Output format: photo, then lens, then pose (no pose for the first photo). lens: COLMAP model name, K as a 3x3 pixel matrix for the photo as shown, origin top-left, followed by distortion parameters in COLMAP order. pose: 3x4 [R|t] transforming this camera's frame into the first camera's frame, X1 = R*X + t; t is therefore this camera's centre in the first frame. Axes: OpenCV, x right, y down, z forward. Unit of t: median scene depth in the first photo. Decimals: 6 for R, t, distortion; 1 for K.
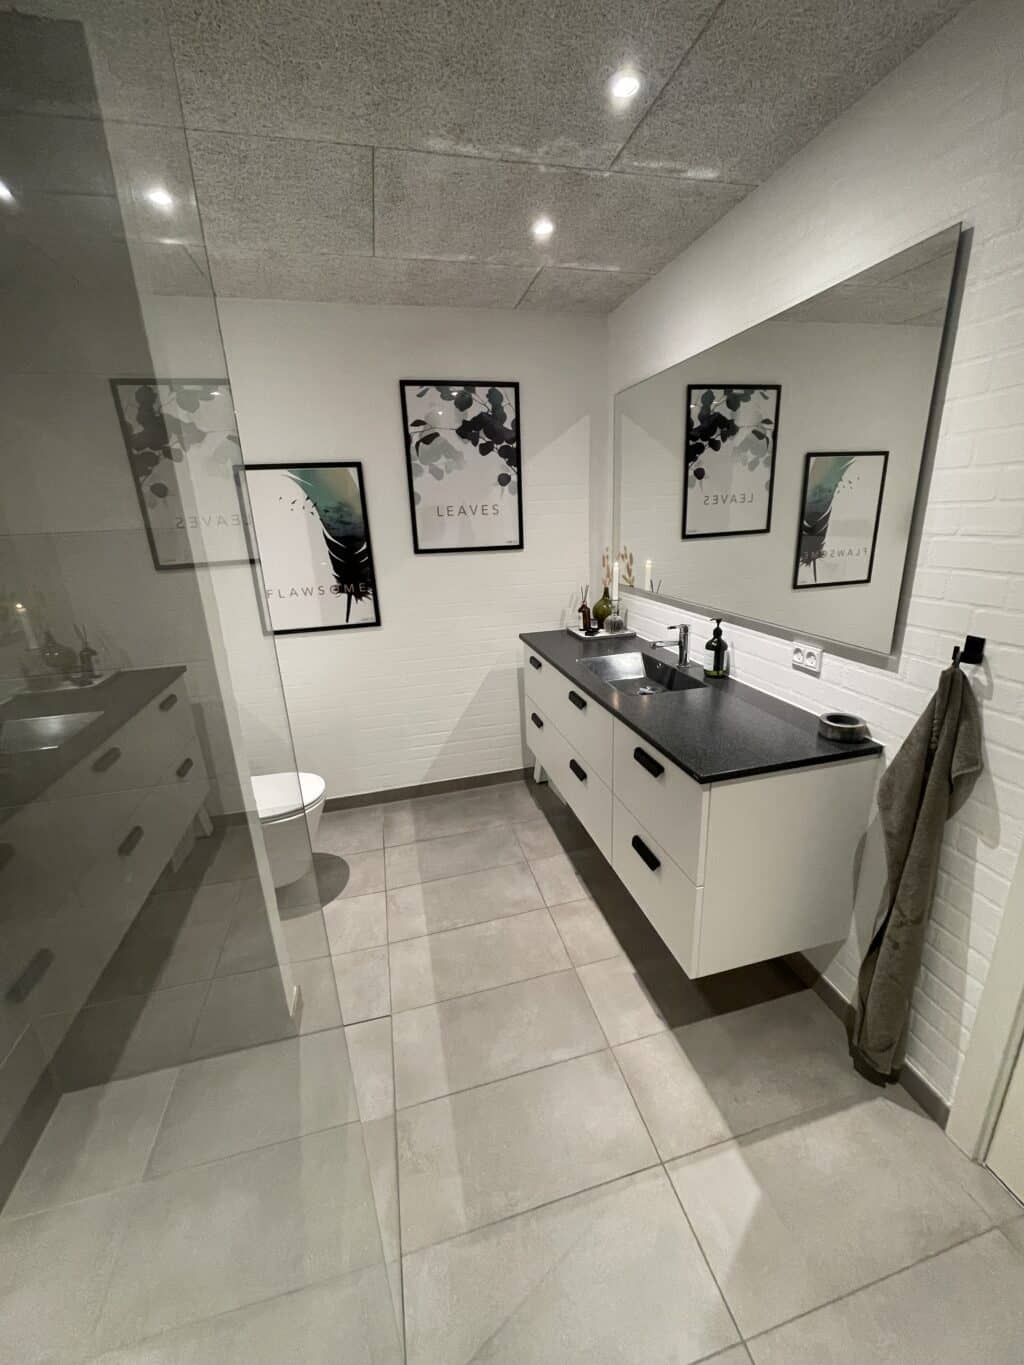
lens RADIAL K [[550.7, 0, 517.8], [0, 550.7, 682.3], [0, 0, 1]] dist [-0.007139, 0.000622]
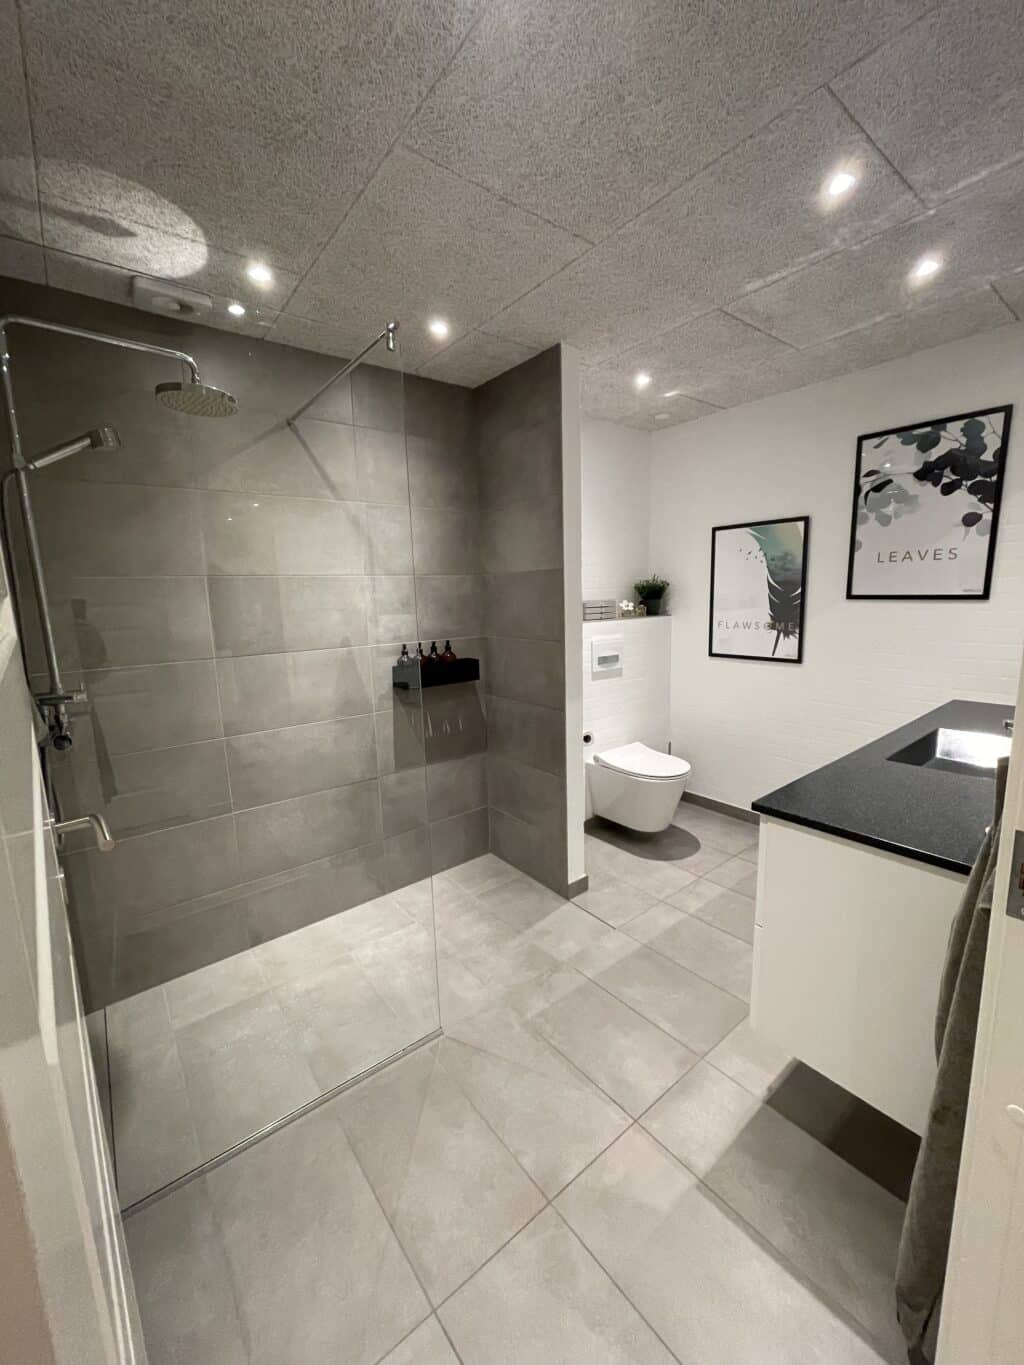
lens RADIAL K [[550.7, 0, 514.6], [0, 550.7, 682.1], [0, 0, 1]] dist [-0.007139, 0.000622]
pose [[0.401654, 0.176618, -0.898599, 0.527258], [-0.260082, 0.962824, 0.072990, -0.001508], [0.878084, 0.204393, 0.432657, 0.059637]]
